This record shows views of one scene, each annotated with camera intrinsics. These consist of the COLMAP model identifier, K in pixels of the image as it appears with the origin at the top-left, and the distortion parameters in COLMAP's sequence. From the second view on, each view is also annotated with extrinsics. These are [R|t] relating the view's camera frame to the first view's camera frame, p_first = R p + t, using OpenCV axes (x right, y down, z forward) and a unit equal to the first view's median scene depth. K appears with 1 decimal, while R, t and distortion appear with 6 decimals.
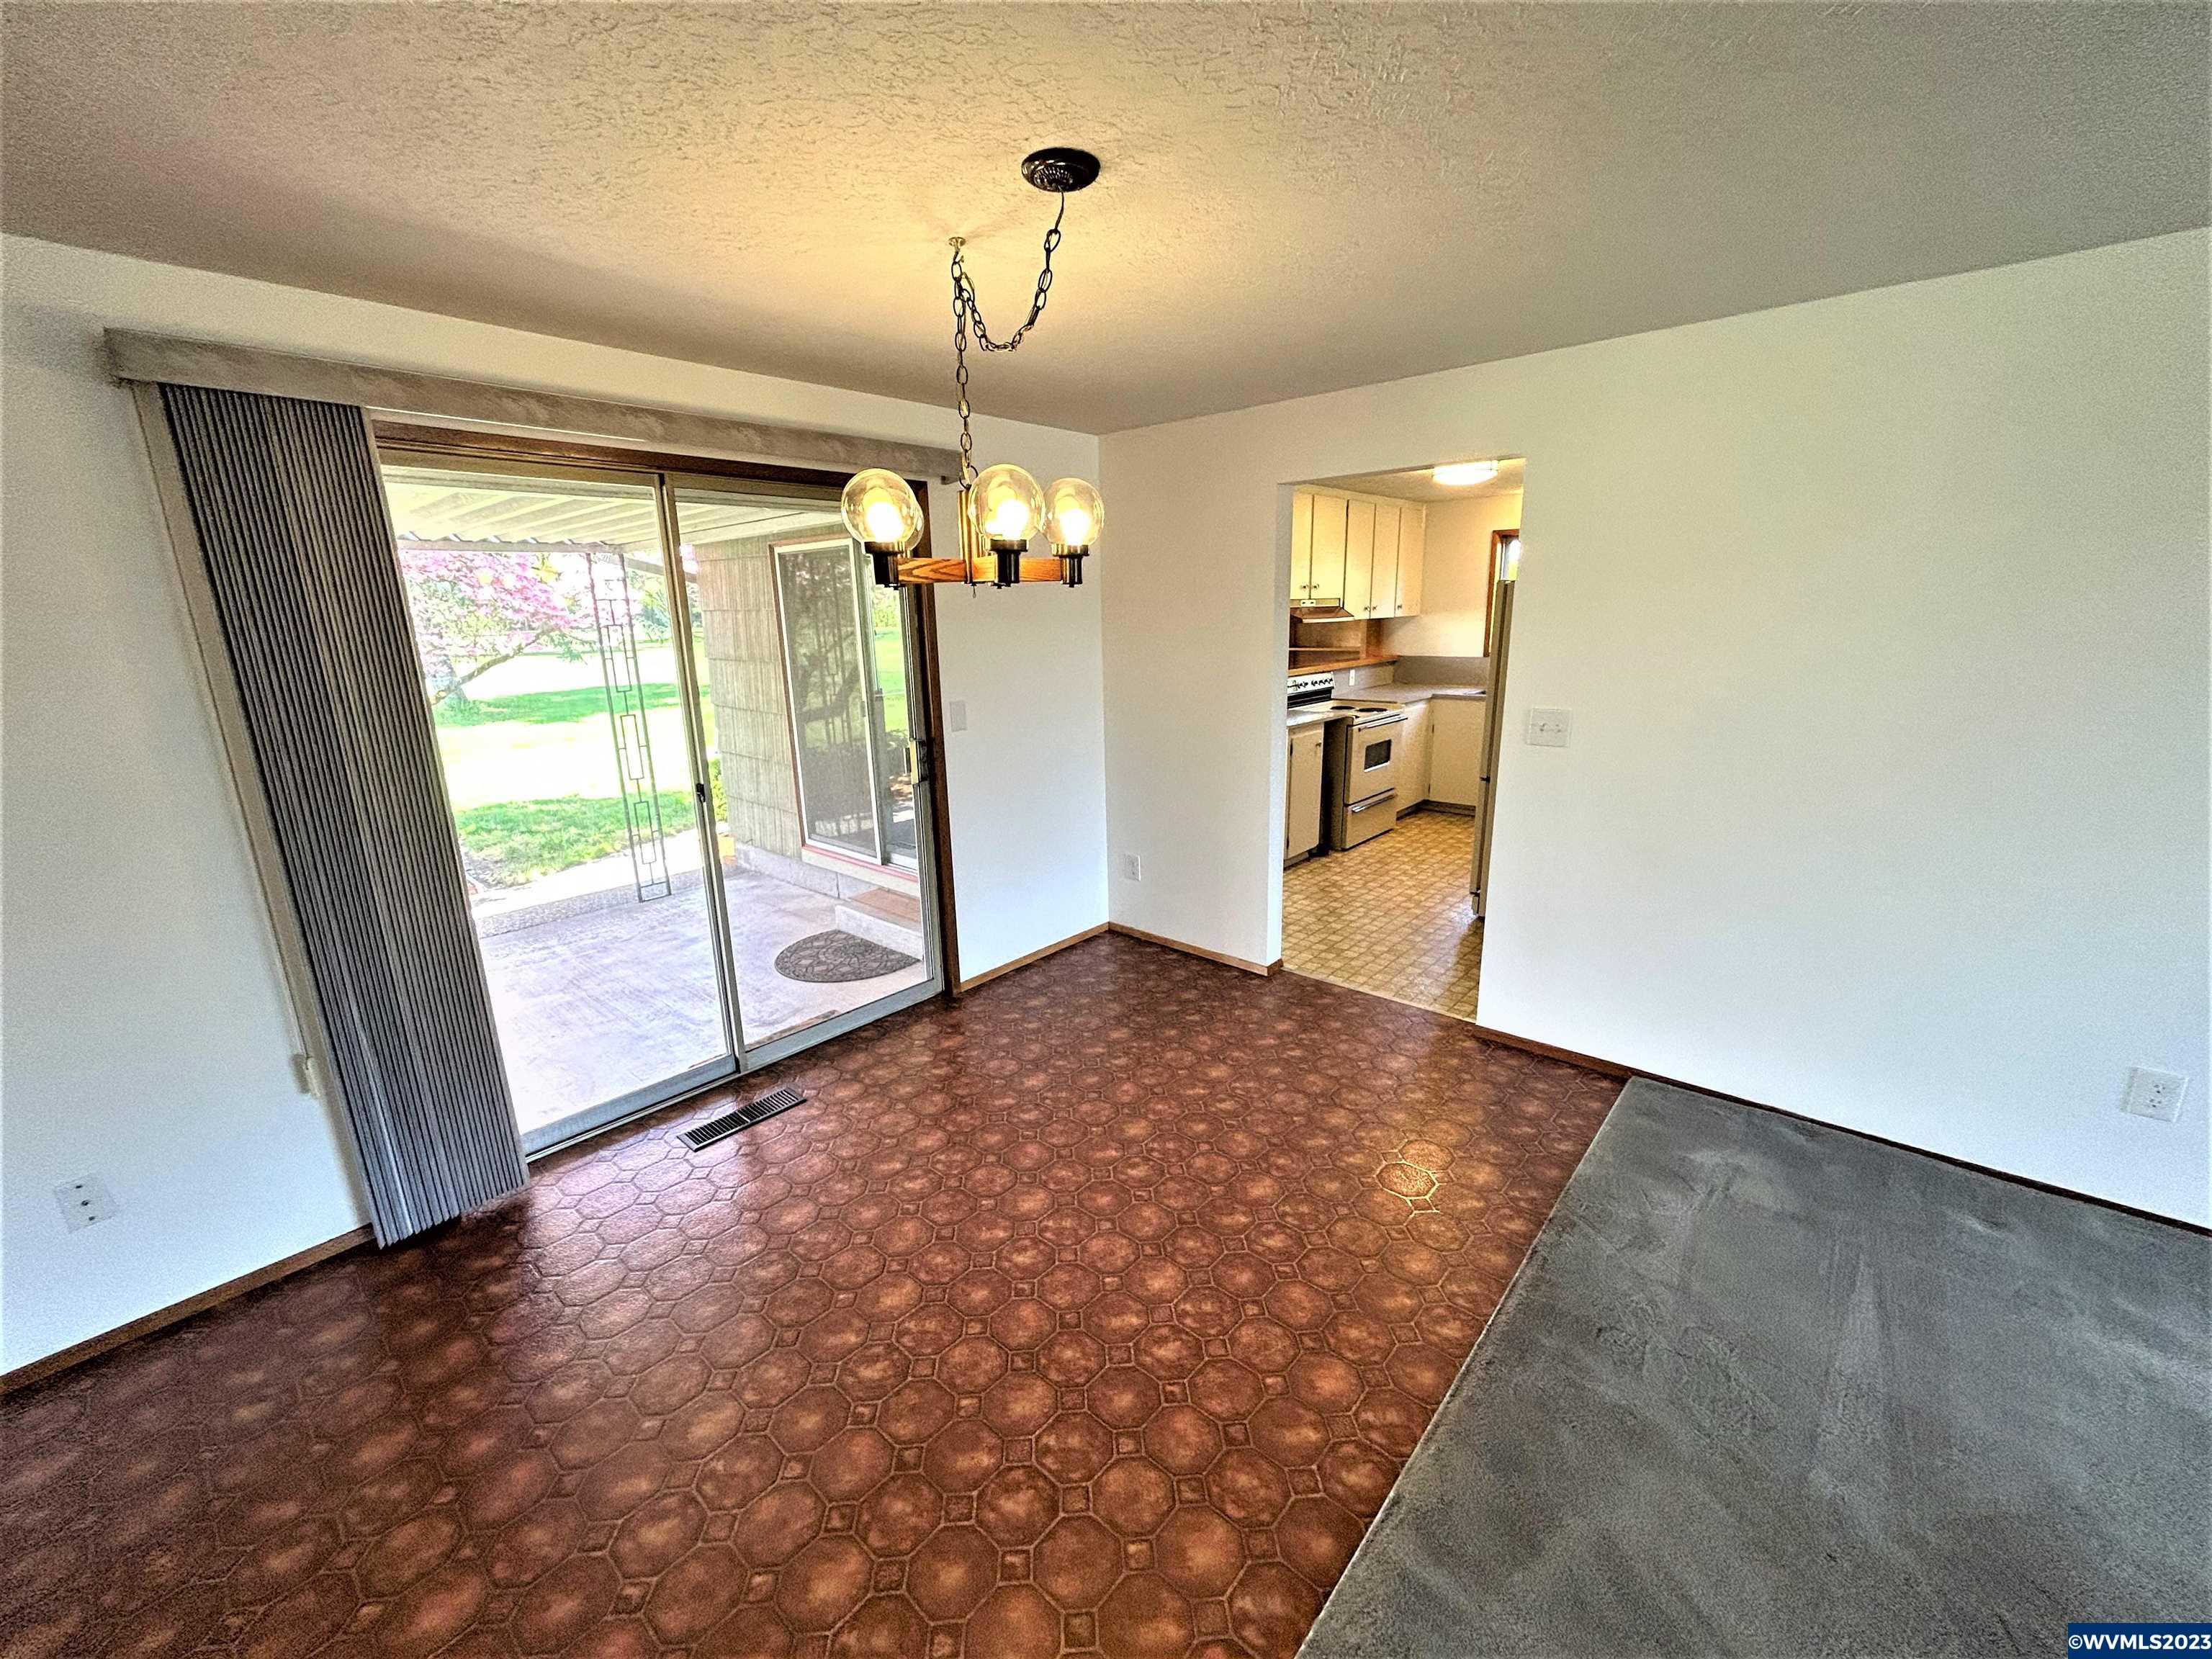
lens RADIAL K [[899.2, 0, 1106.0], [0, 899.2, 829.5], [0, 0, 1]] dist [0.000844, 0.000296]
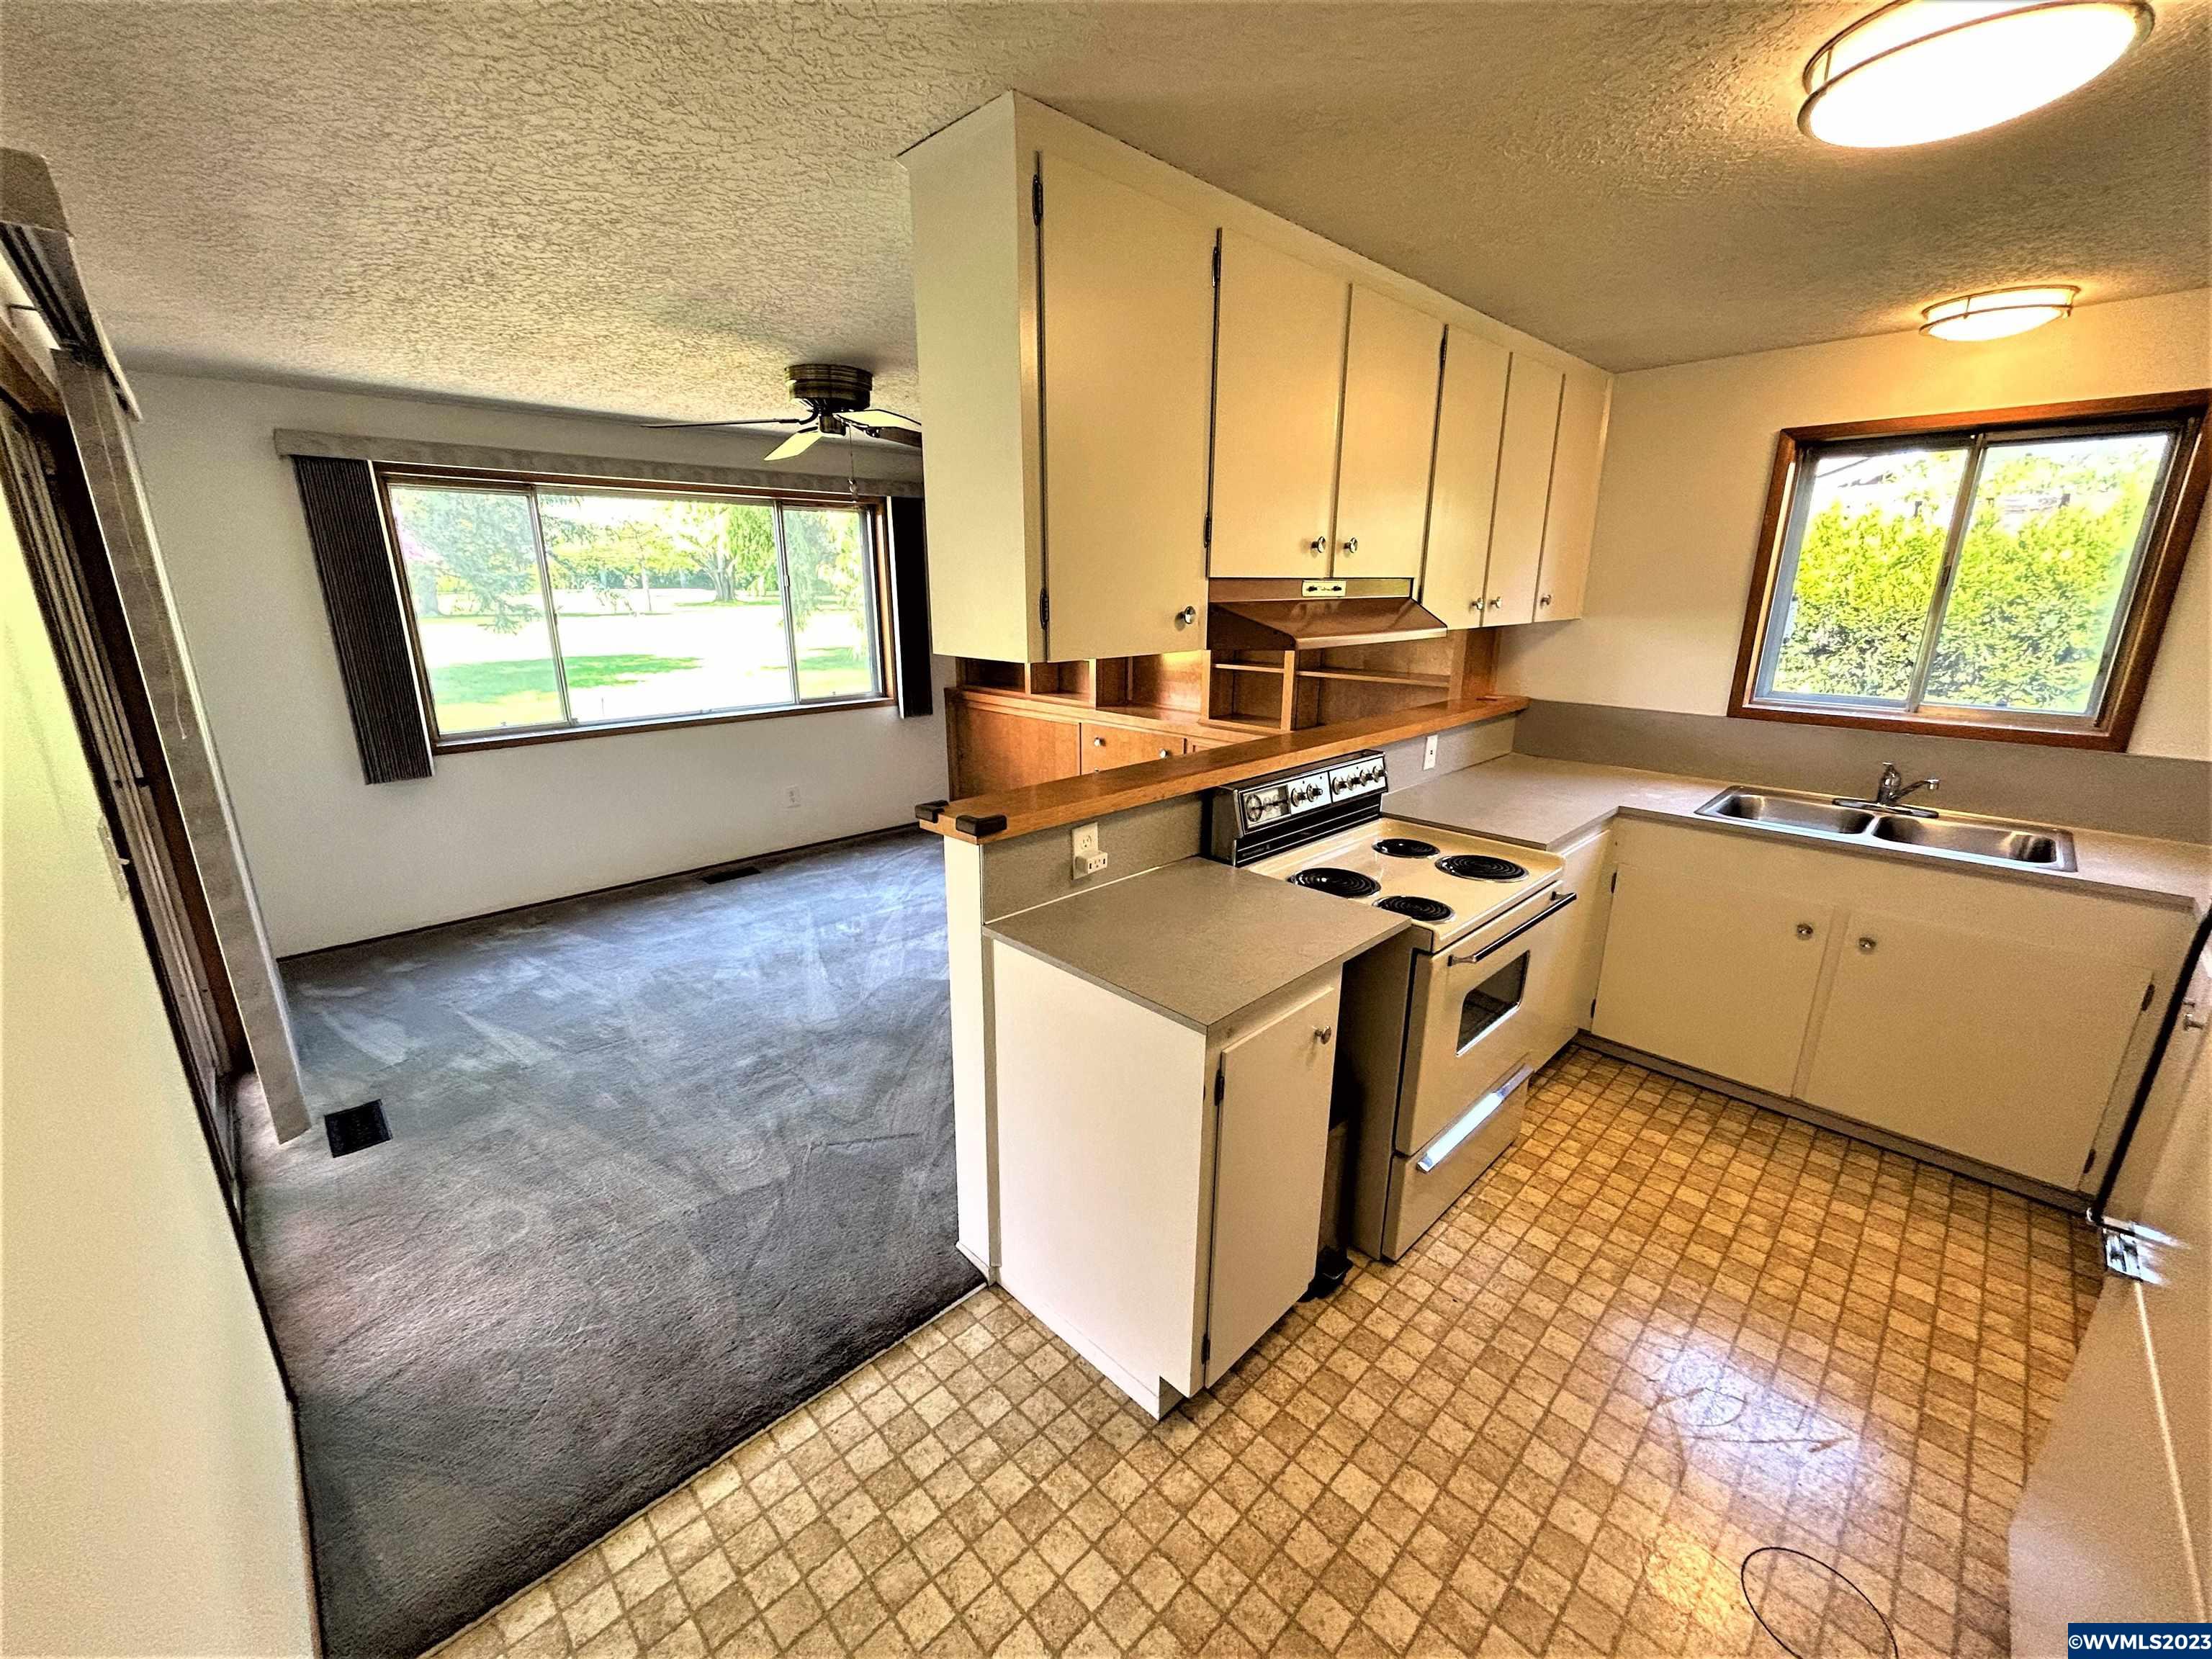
lens RADIAL K [[899.2, 0, 1106.0], [0, 899.2, 829.5], [0, 0, 1]] dist [0.000844, 0.000296]
pose [[0.997255, 0.043053, -0.060246, 0.155027], [-0.041425, 0.998749, 0.028016, -0.152905], [0.061377, -0.025443, 0.997790, 0.596338]]
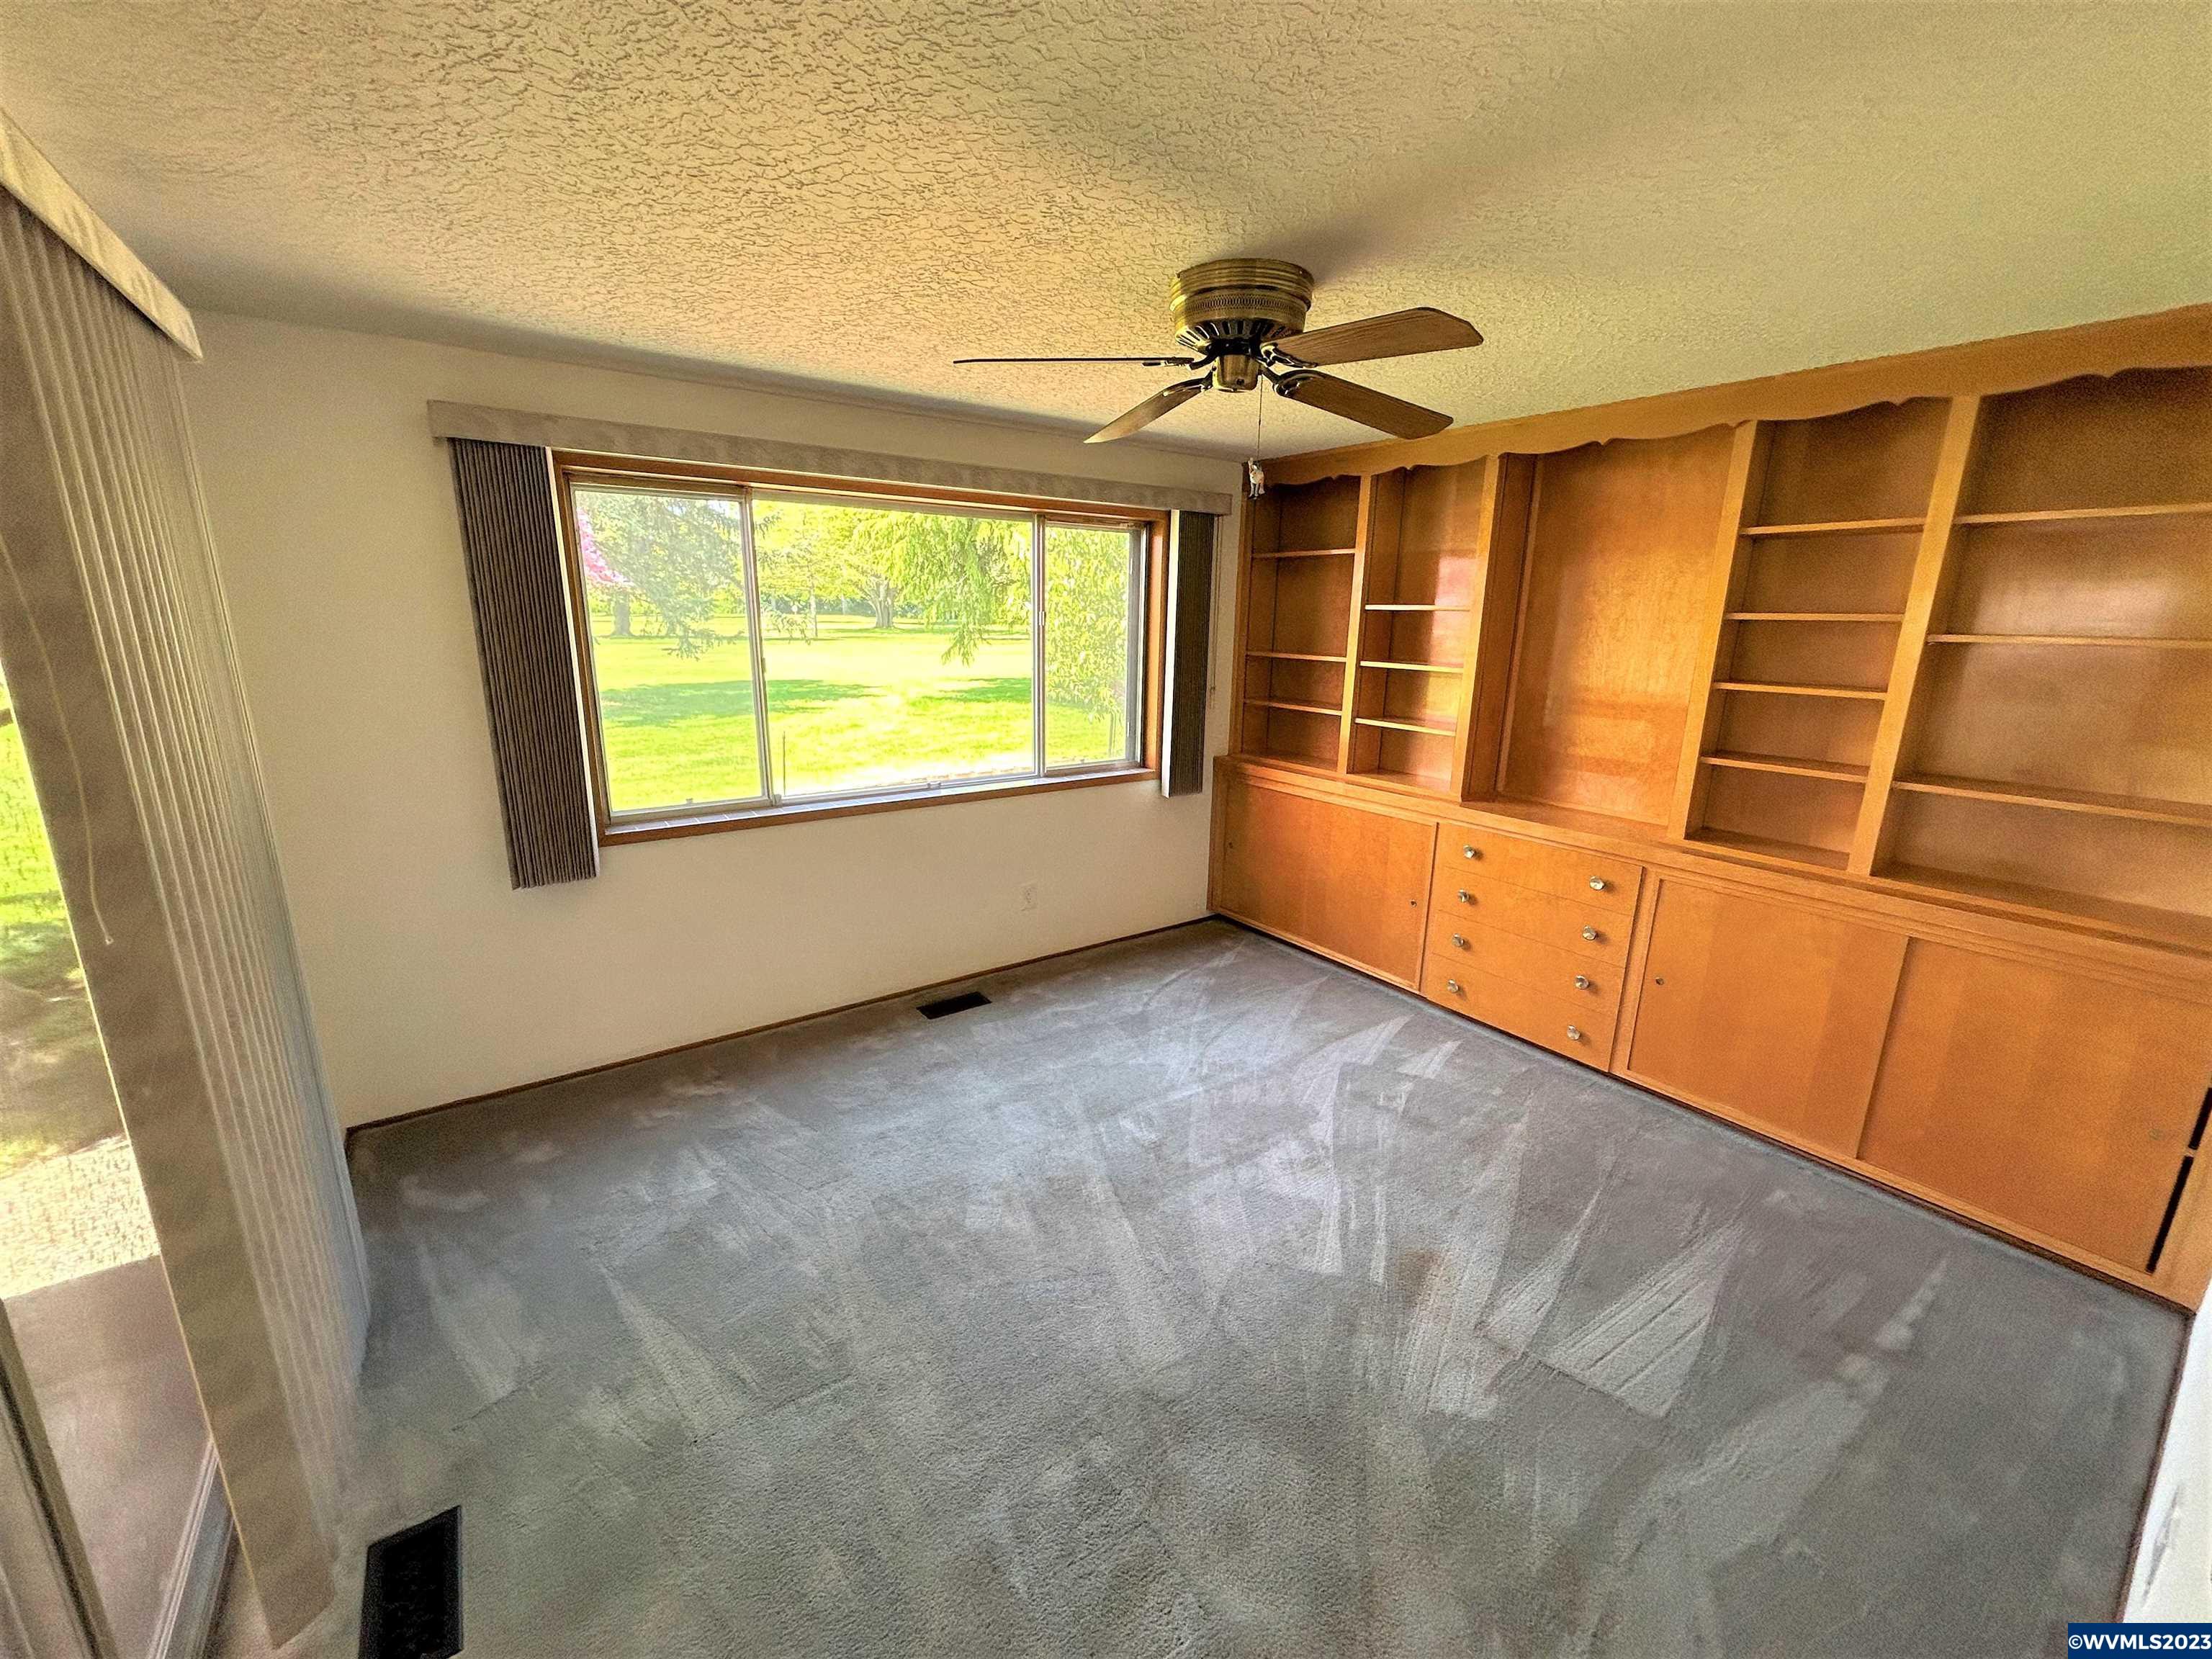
lens RADIAL K [[899.2, 0, 1106.0], [0, 899.2, 829.5], [0, 0, 1]] dist [0.000844, 0.000296]
pose [[0.975412, 0.091546, -0.200474, -0.024968], [-0.092658, 0.995691, 0.003847, -0.207765], [0.199963, 0.014824, 0.979691, 0.814880]]
